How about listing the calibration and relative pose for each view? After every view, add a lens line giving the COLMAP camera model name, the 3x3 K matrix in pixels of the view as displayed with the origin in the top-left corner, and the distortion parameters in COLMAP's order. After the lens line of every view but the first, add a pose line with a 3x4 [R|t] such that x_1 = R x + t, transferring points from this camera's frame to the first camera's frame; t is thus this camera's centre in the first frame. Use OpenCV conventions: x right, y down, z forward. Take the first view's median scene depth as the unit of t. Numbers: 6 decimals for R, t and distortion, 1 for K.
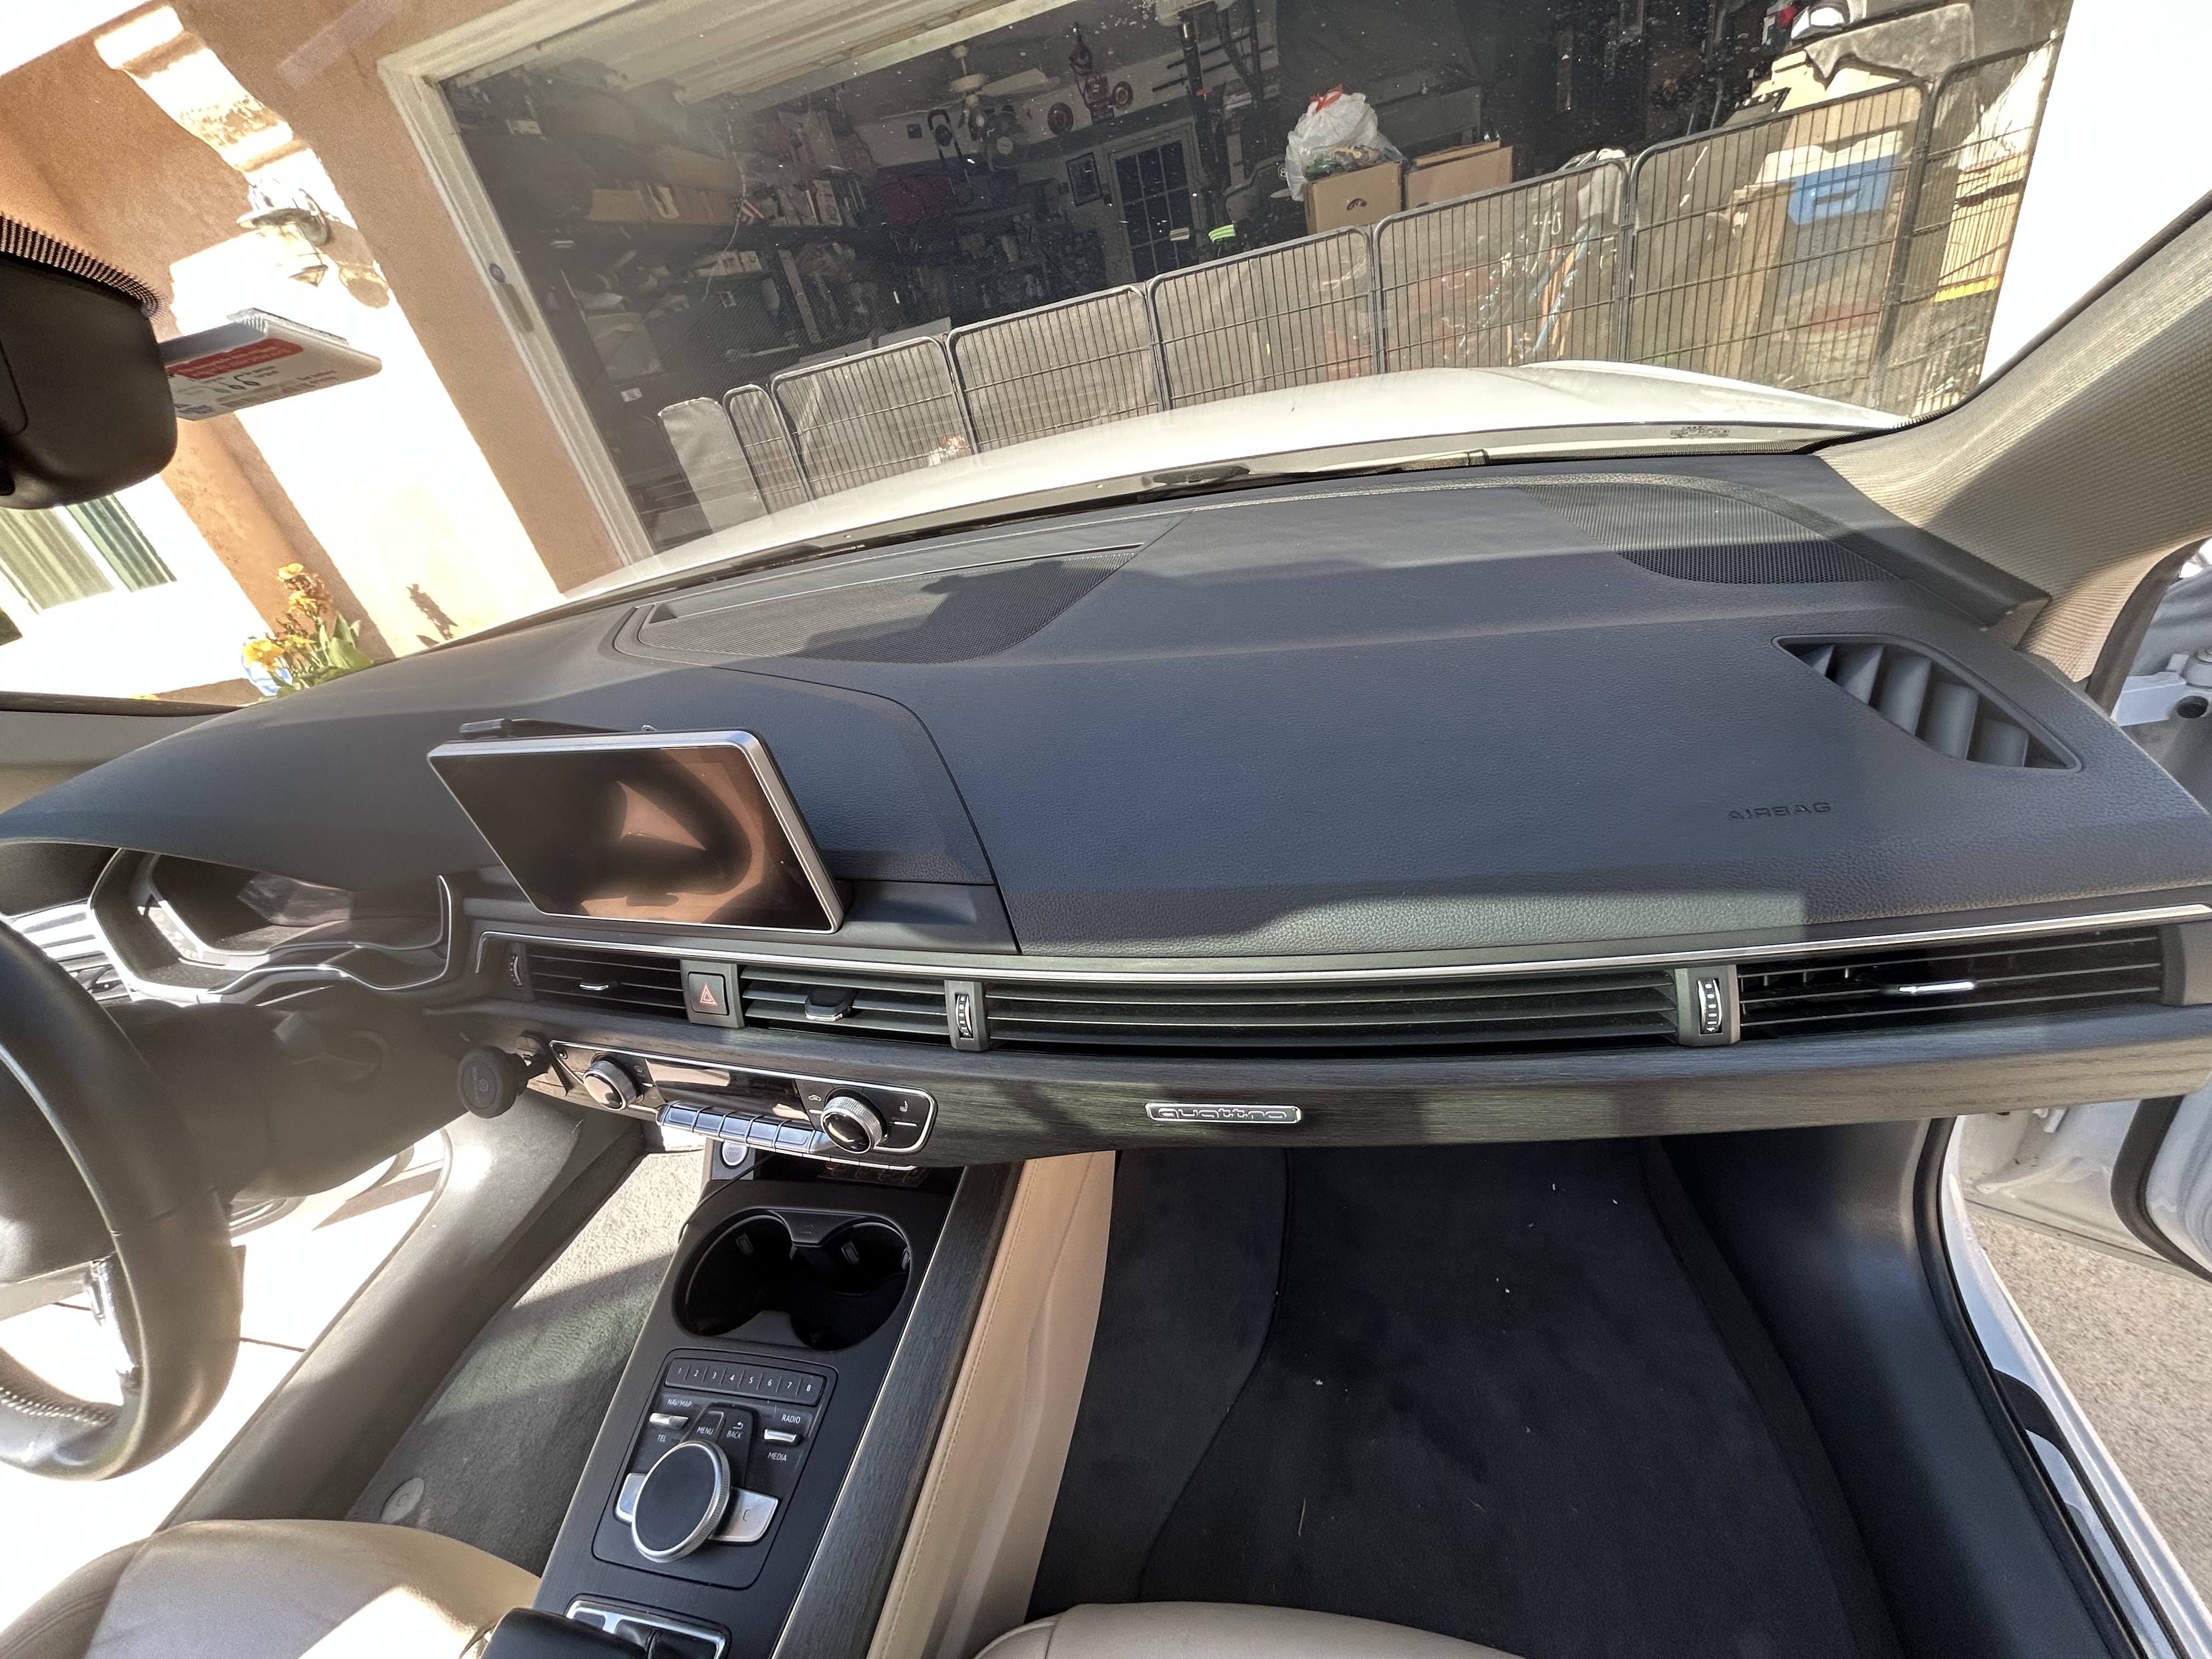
lens RADIAL K [[944.4, 0, 1094.7], [0, 944.4, 865.9], [0, 0, 1]] dist [0.006712, -0.007455]
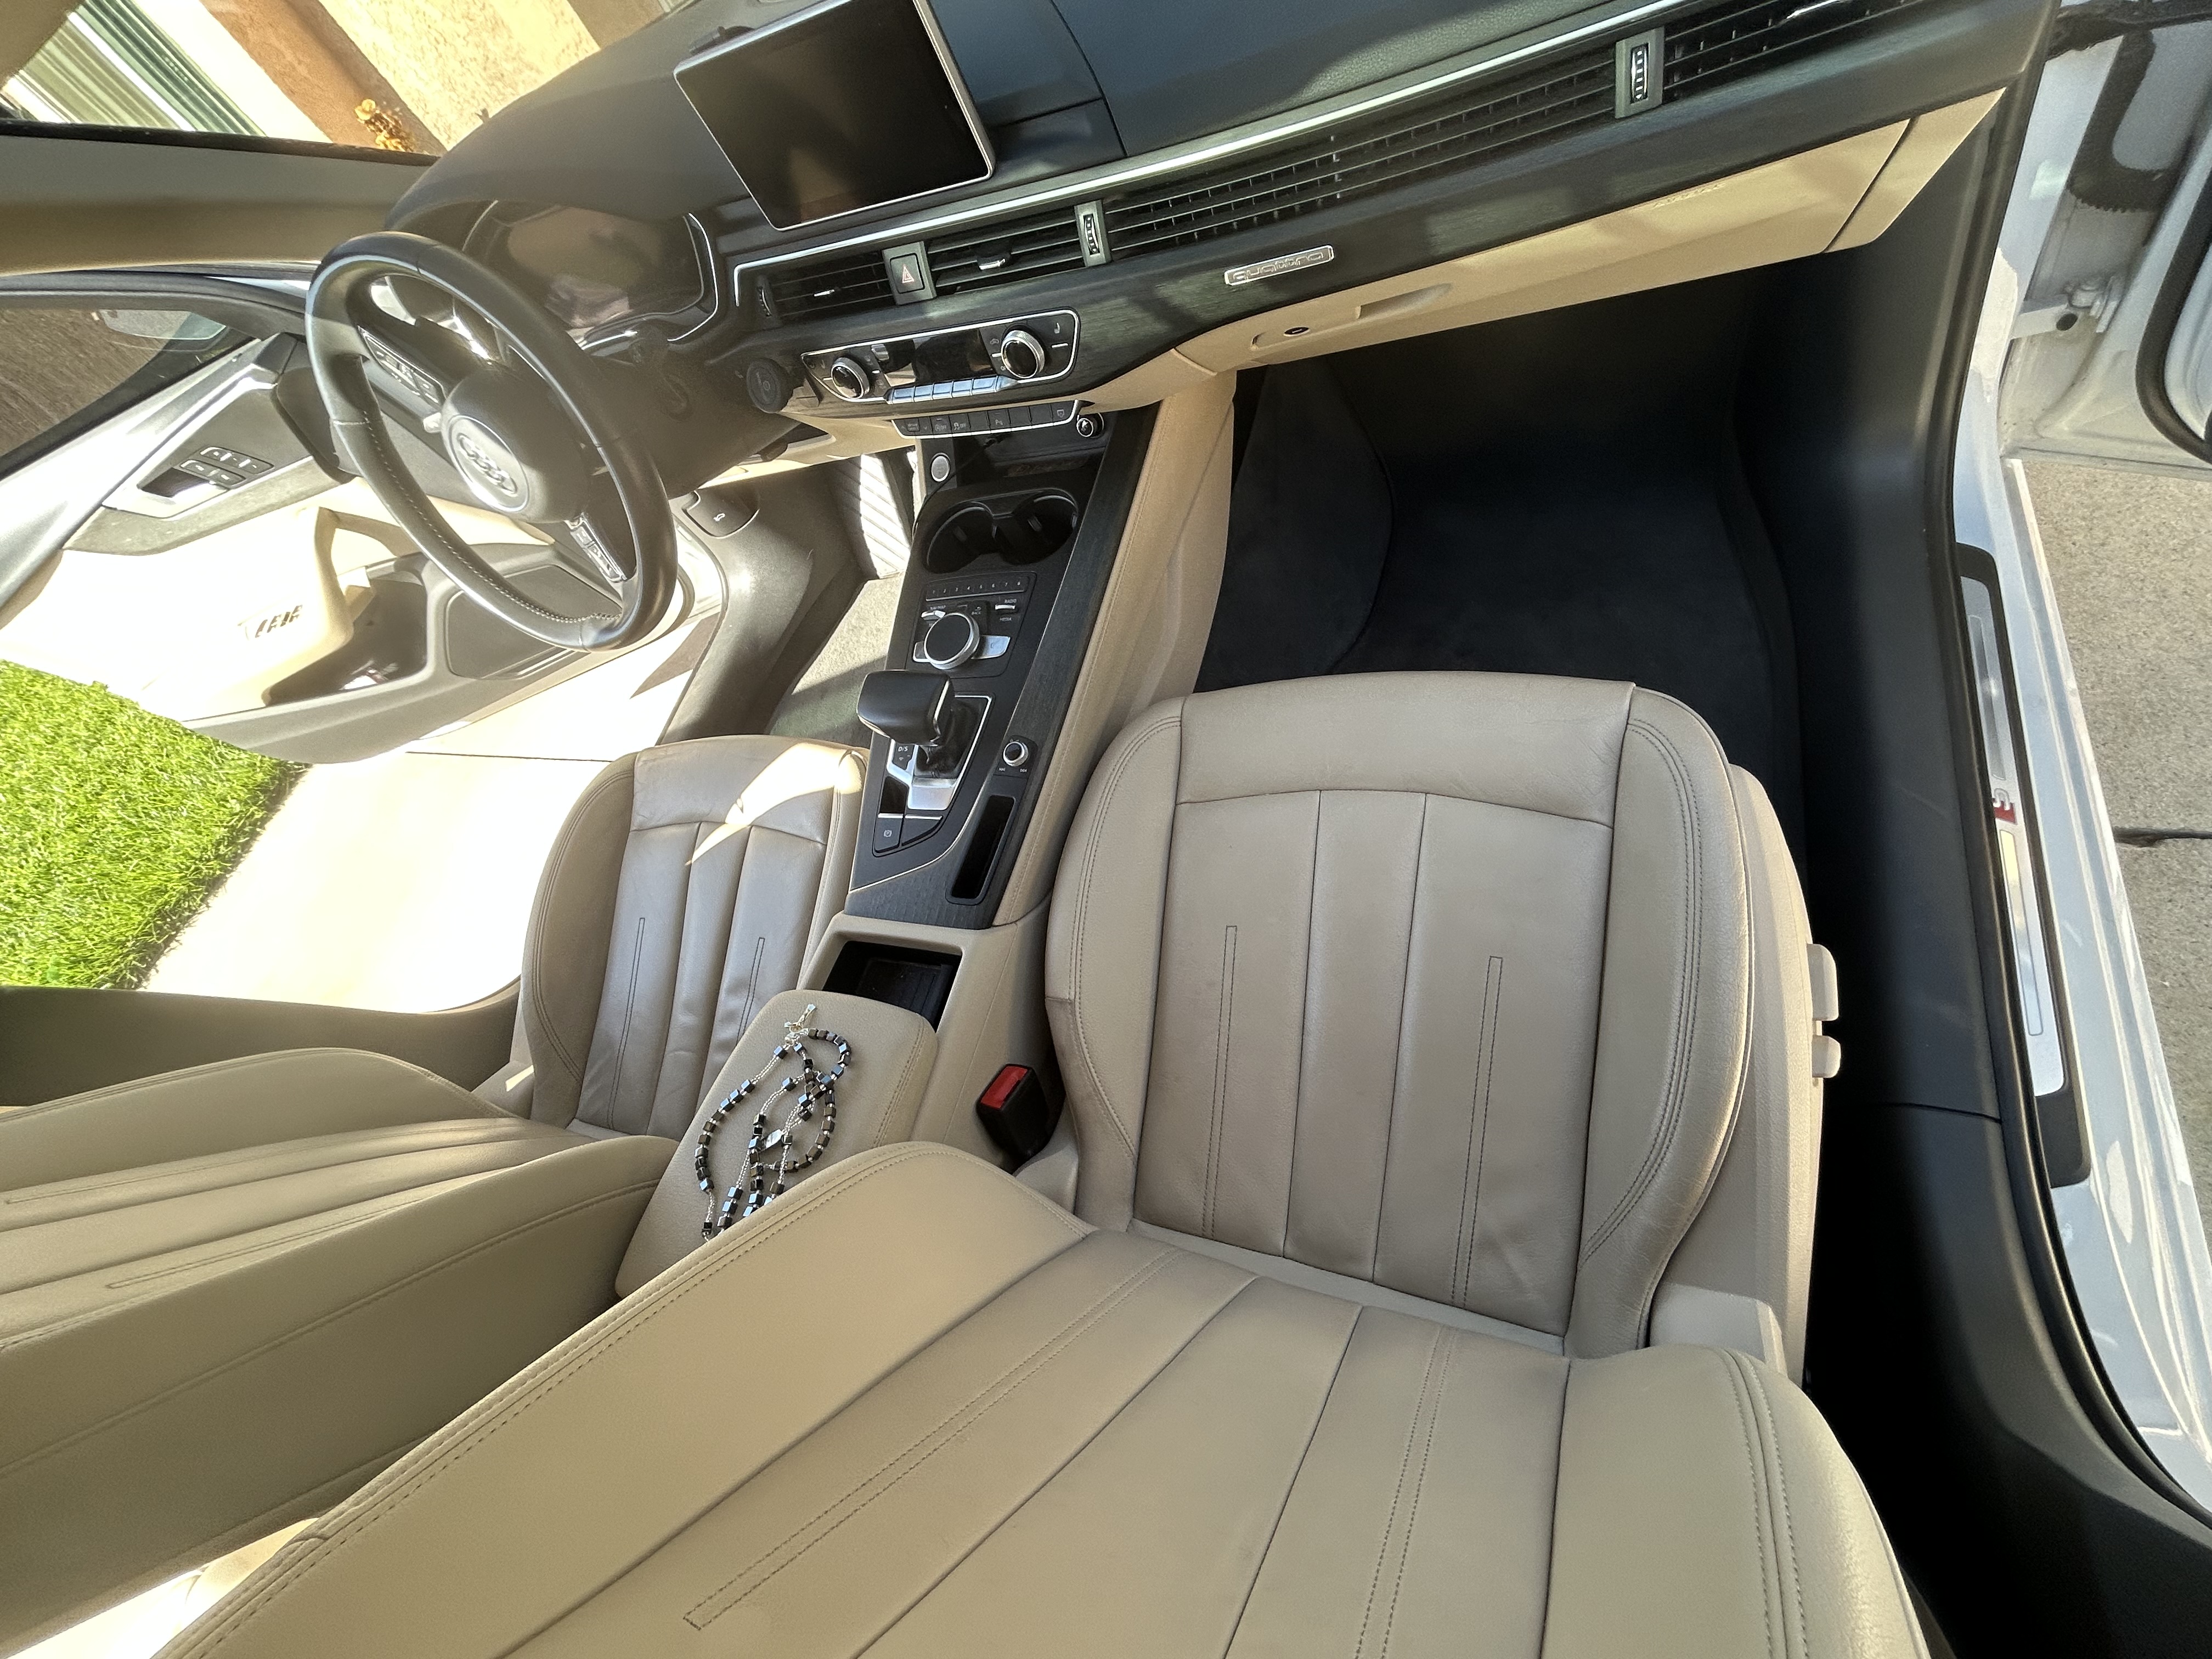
lens RADIAL K [[944.4, 0, 1094.7], [0, 944.4, 865.9], [0, 0, 1]] dist [0.006712, -0.007455]
pose [[0.984110, -0.029177, -0.175148, 0.068616], [0.102825, 0.897823, 0.428183, 0.344265], [0.144759, -0.439388, 0.886557, -0.537694]]
